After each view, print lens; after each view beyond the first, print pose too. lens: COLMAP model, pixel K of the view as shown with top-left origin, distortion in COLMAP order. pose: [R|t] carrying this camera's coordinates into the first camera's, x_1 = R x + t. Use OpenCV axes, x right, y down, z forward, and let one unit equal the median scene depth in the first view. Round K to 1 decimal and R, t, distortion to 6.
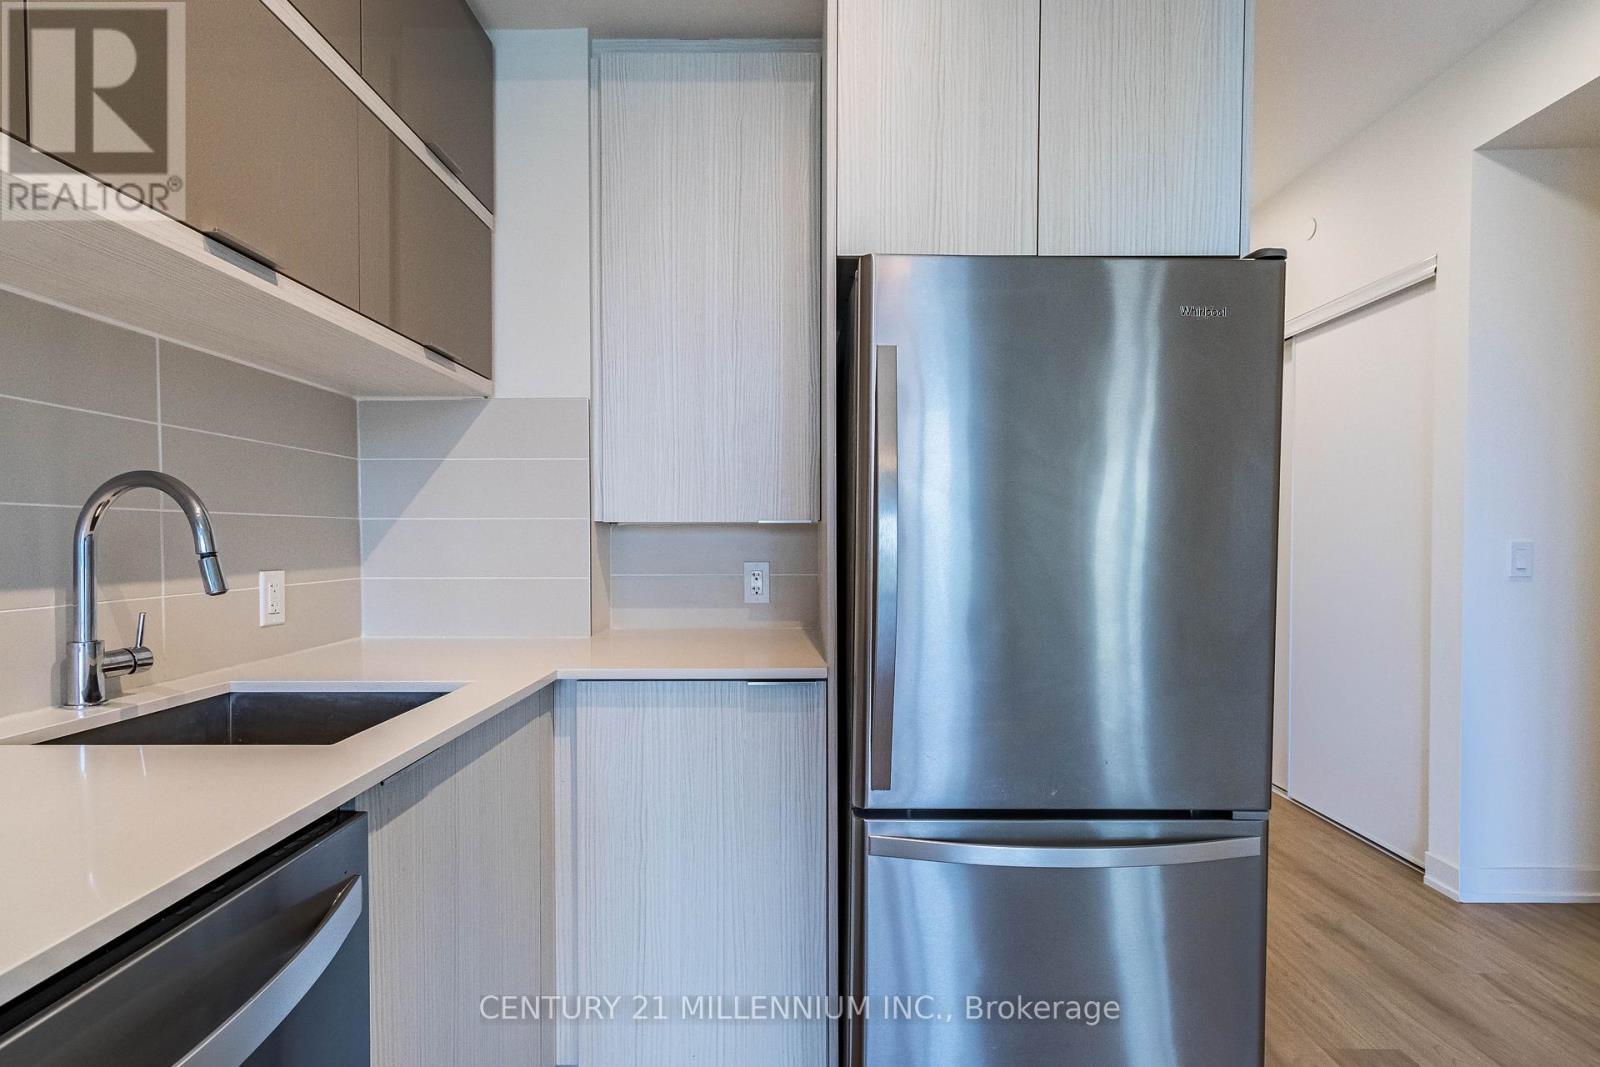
lens RADIAL K [[739.2, 0, 805.4], [0, 739.2, 556.6], [0, 0, 1]] dist [0.005244, 0.000528]
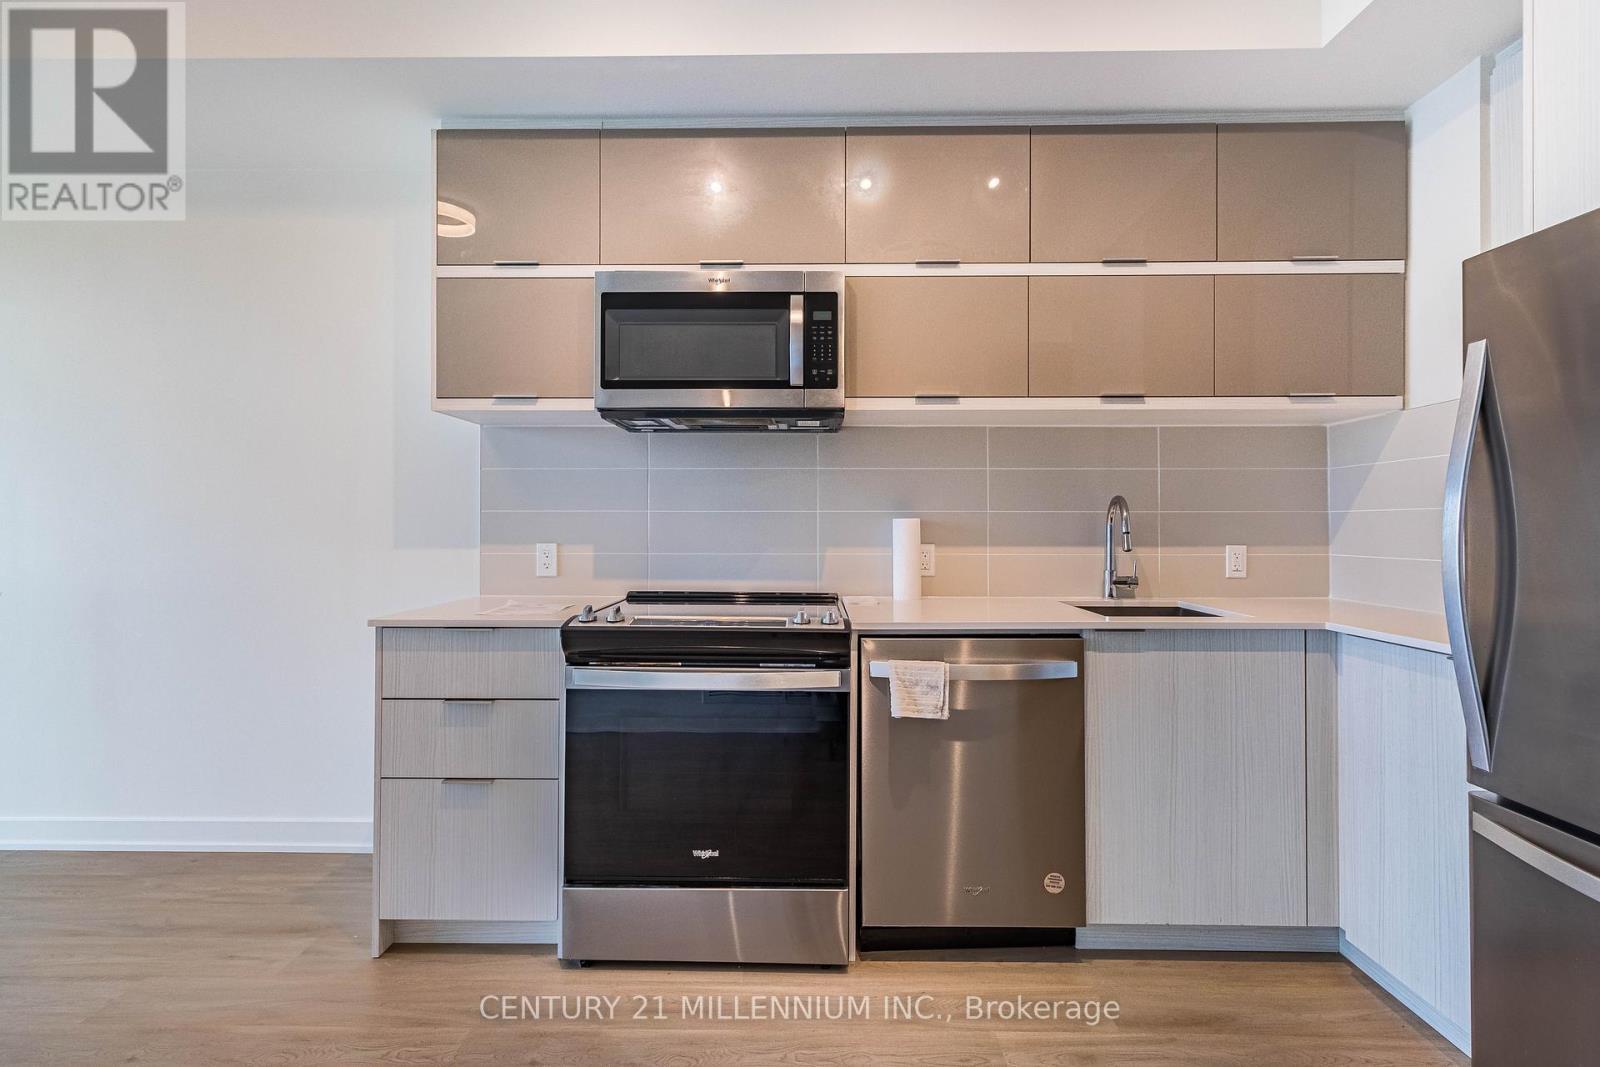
lens RADIAL K [[739.2, 0, 796.1], [0, 739.2, 519.4], [0, 0, 1]] dist [0.005244, 0.000528]
pose [[-0.016369, -0.008487, -0.999830, 0.878808], [-0.026019, 0.999629, -0.008059, 0.000247], [0.999527, 0.025882, -0.016584, 0.038266]]
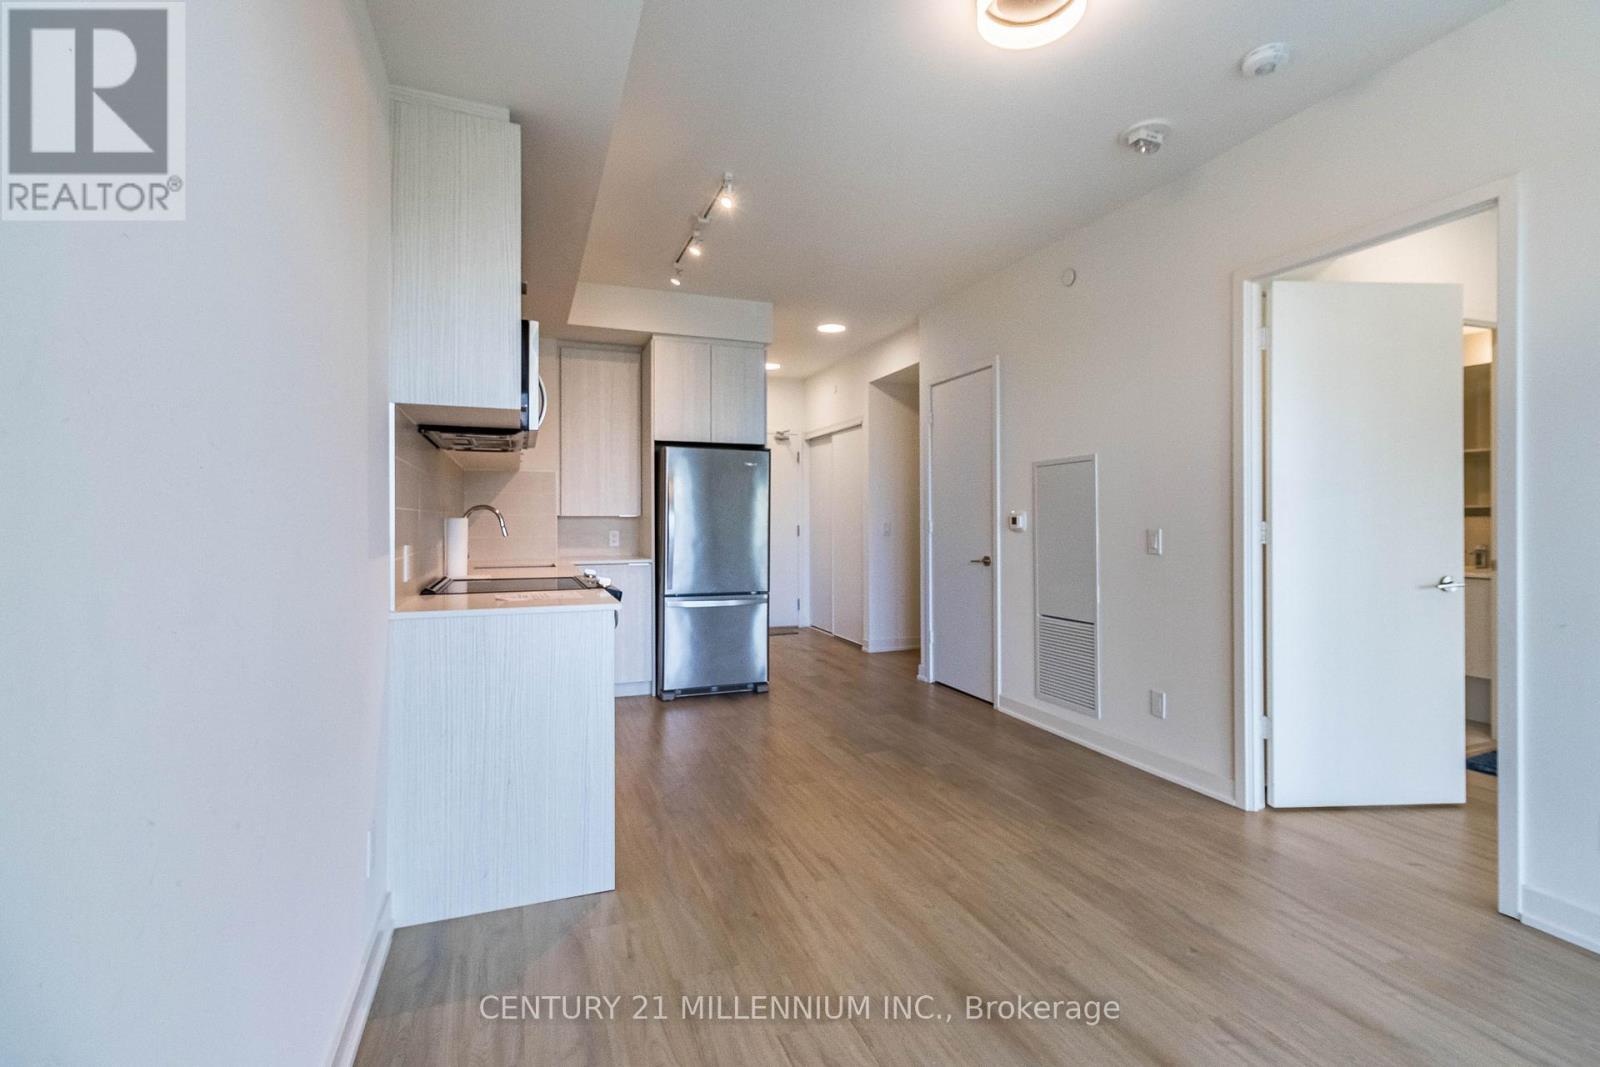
lens RADIAL K [[739.2, 0, 801.1], [0, 739.2, 519.1], [0, 0, 1]] dist [0.005244, 0.000528]
pose [[0.934978, -0.001110, 0.354703, -0.455348], [0.009831, 0.999692, -0.022786, 0.039794], [-0.354568, 0.024791, 0.934701, -2.079337]]
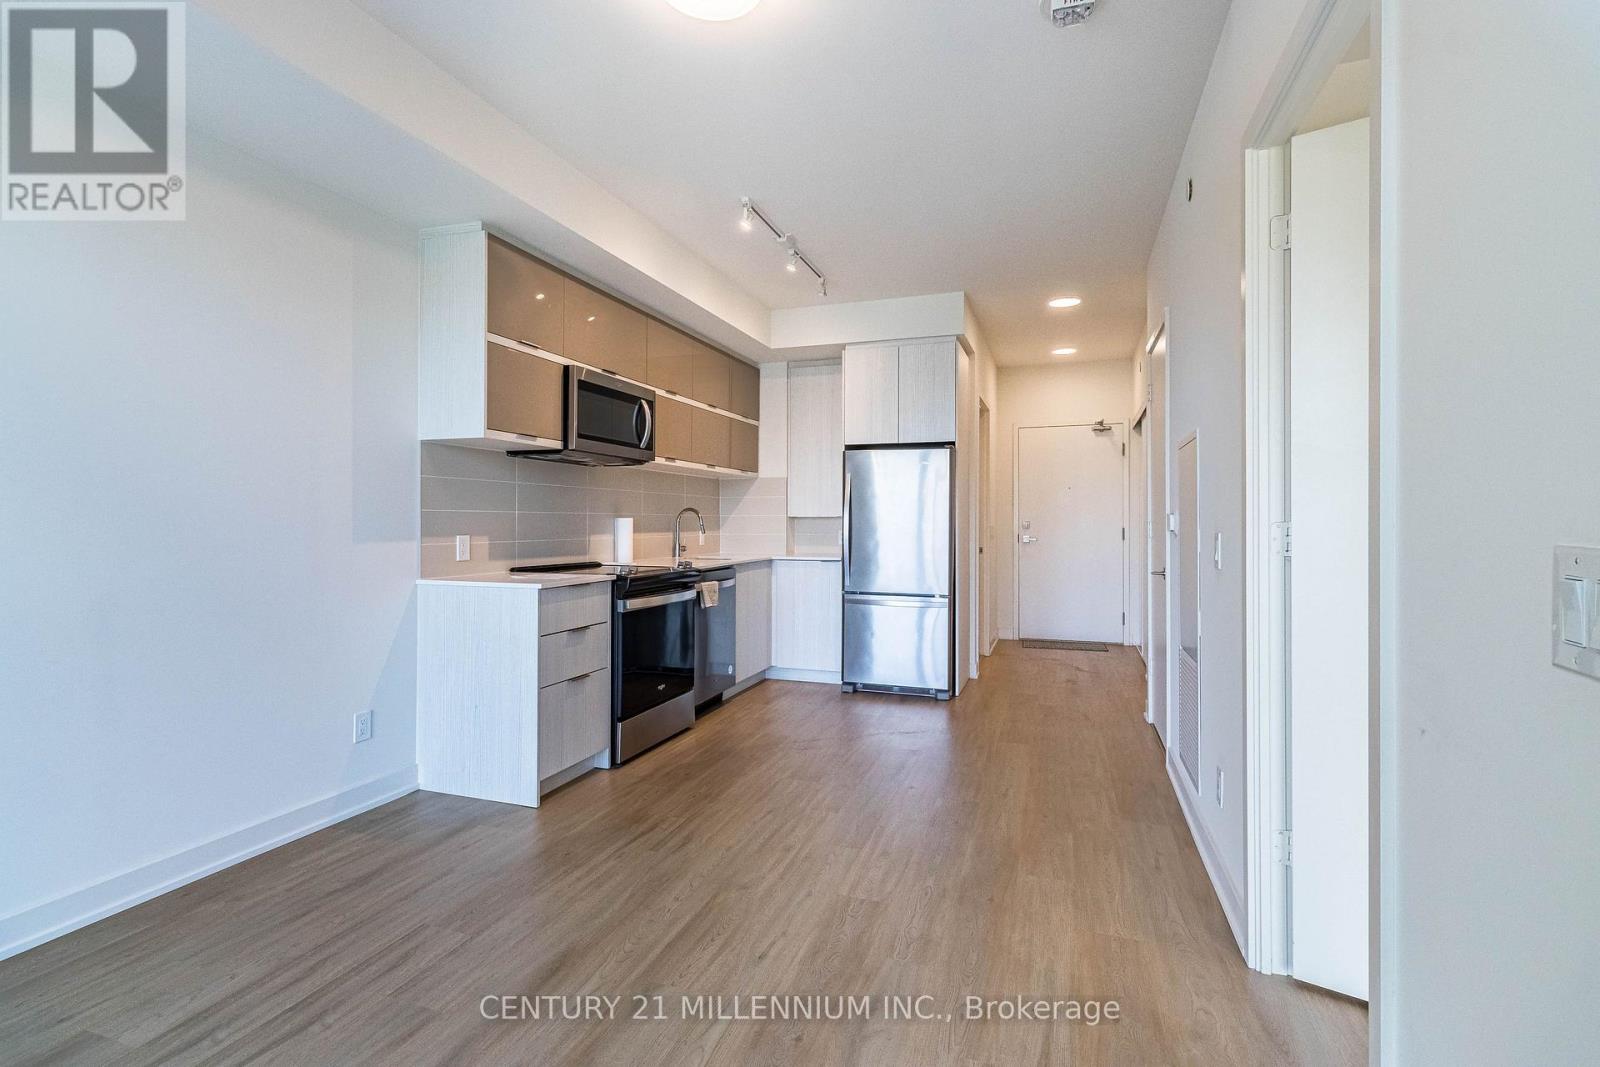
lens RADIAL K [[739.2, 0, 803.2], [0, 739.2, 518.5], [0, 0, 1]] dist [0.005244, 0.000528]
pose [[0.942512, 0.000170, -0.334172, 0.902570], [-0.009980, 0.999568, -0.027640, 0.051466], [0.334023, 0.029386, 0.942107, -2.111024]]
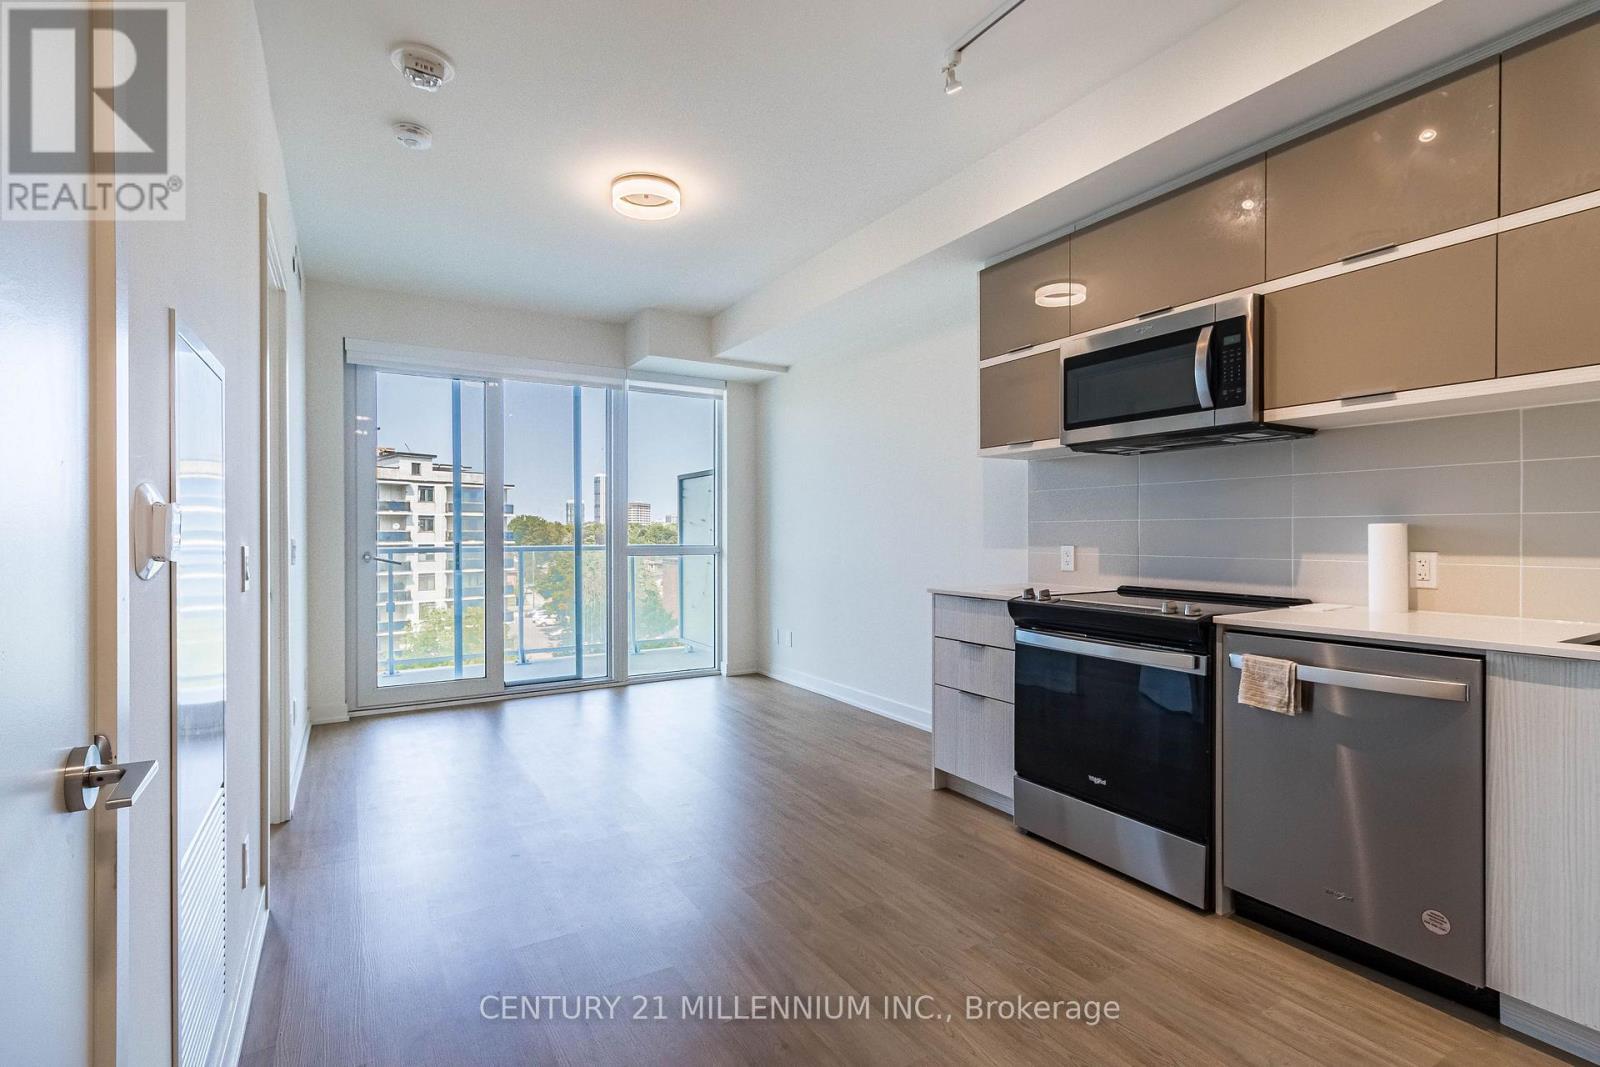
lens RADIAL K [[739.2, 0, 799.0], [0, 739.2, 537.6], [0, 0, 1]] dist [0.005244, 0.000528]
pose [[-0.855526, 0.005692, -0.517728, 1.033444], [-0.010159, 0.999563, 0.027777, -0.020319], [0.517659, 0.029023, -0.855094, 0.854318]]
